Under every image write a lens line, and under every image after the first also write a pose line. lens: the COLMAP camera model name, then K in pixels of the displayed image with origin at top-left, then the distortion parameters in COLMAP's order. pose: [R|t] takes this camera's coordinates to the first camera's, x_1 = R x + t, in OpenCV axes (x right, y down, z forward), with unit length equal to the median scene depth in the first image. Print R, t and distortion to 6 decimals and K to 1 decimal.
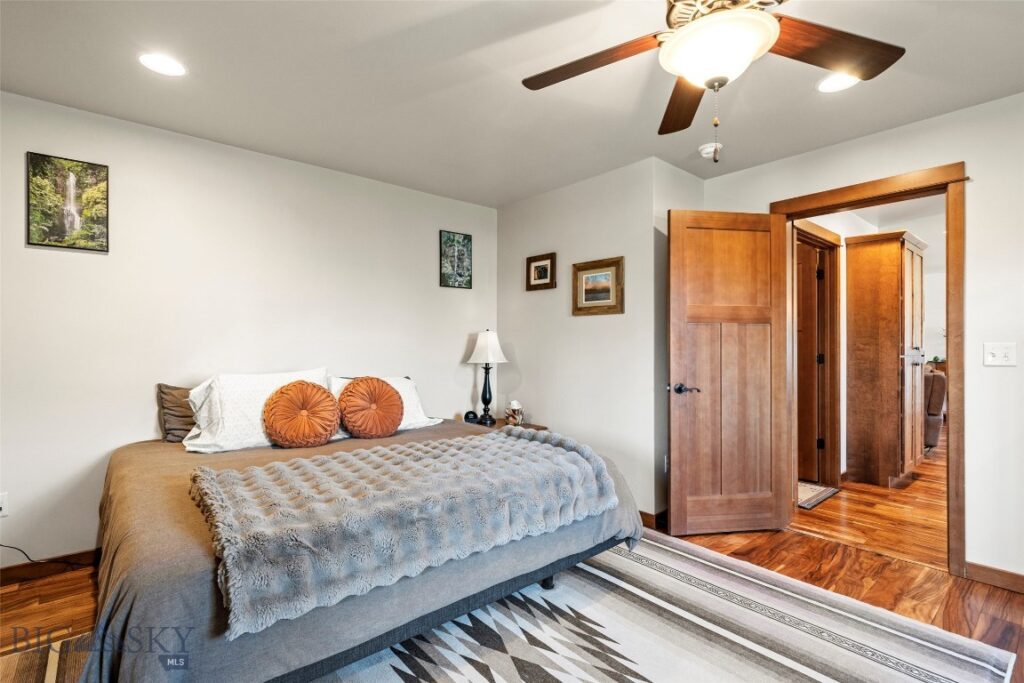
lens RADIAL K [[479.4, 0, 512.6], [0, 479.4, 340.1], [0, 0, 1]] dist [-0.002425, -0.000374]
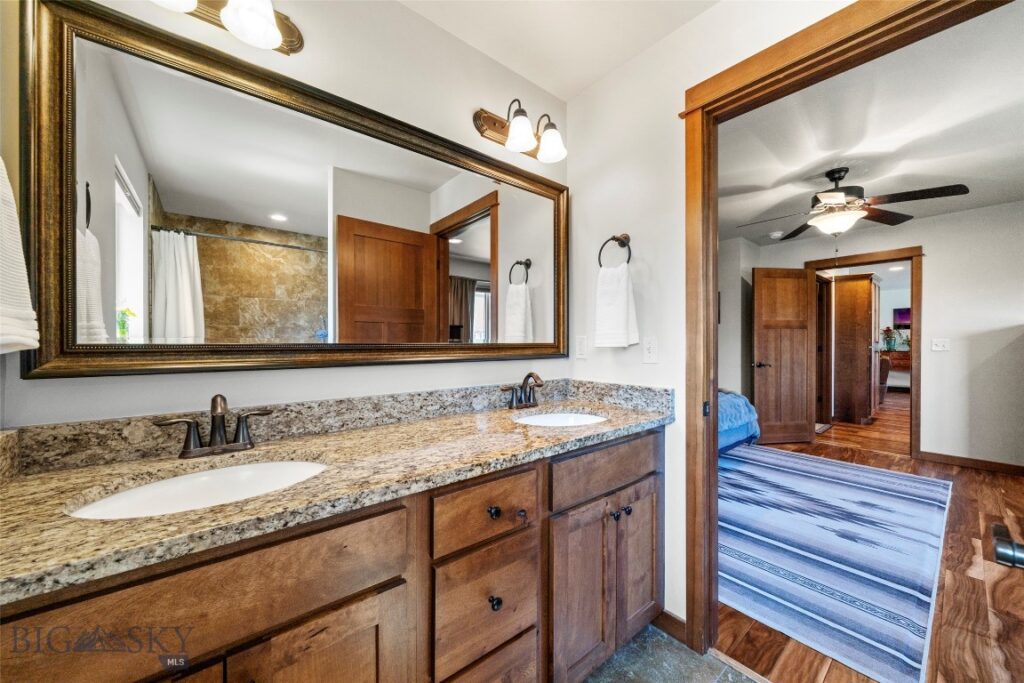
lens RADIAL K [[374.2, 0, 519.8], [0, 374.2, 343.1], [0, 0, 1]] dist [0.001241, 0.000206]
pose [[0.999982, -0.005946, -0.000692, -0.559665], [0.005956, 0.999870, 0.014966, -0.009185], [0.000603, -0.014969, 0.999888, -0.430608]]
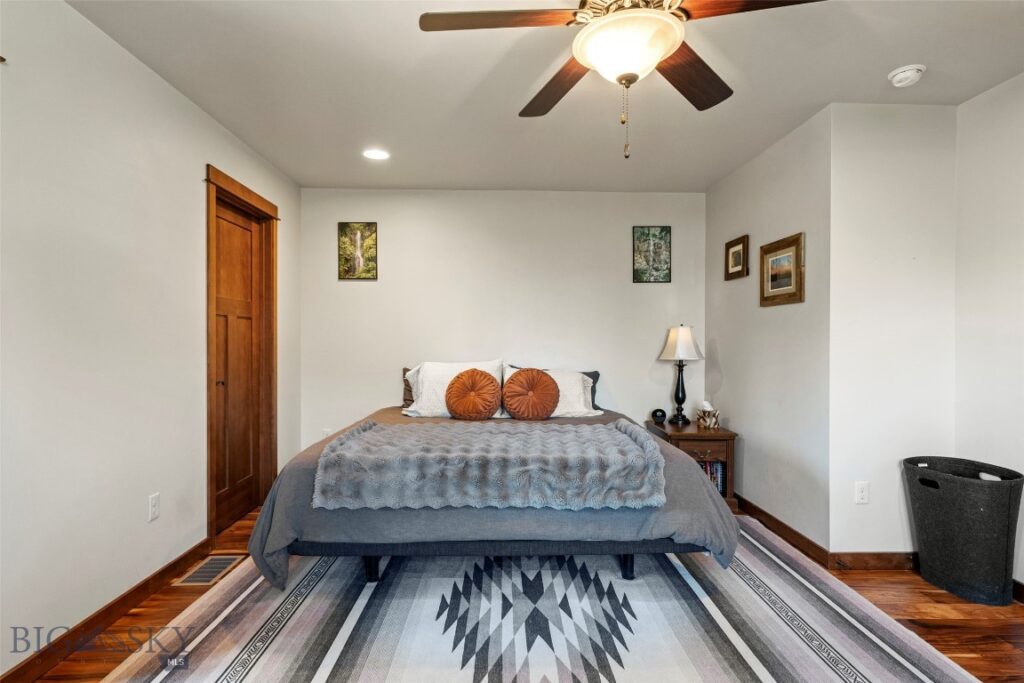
lens RADIAL K [[514.0, 0, 507.3], [0, 514.0, 342.7], [0, 0, 1]] dist [0.000158, 0.001103]
pose [[0.778106, 0.000222, -0.628133, 0.434629], [0.006123, 0.999950, 0.007939, 0.004599], [0.628103, -0.010023, 0.778066, -0.004951]]
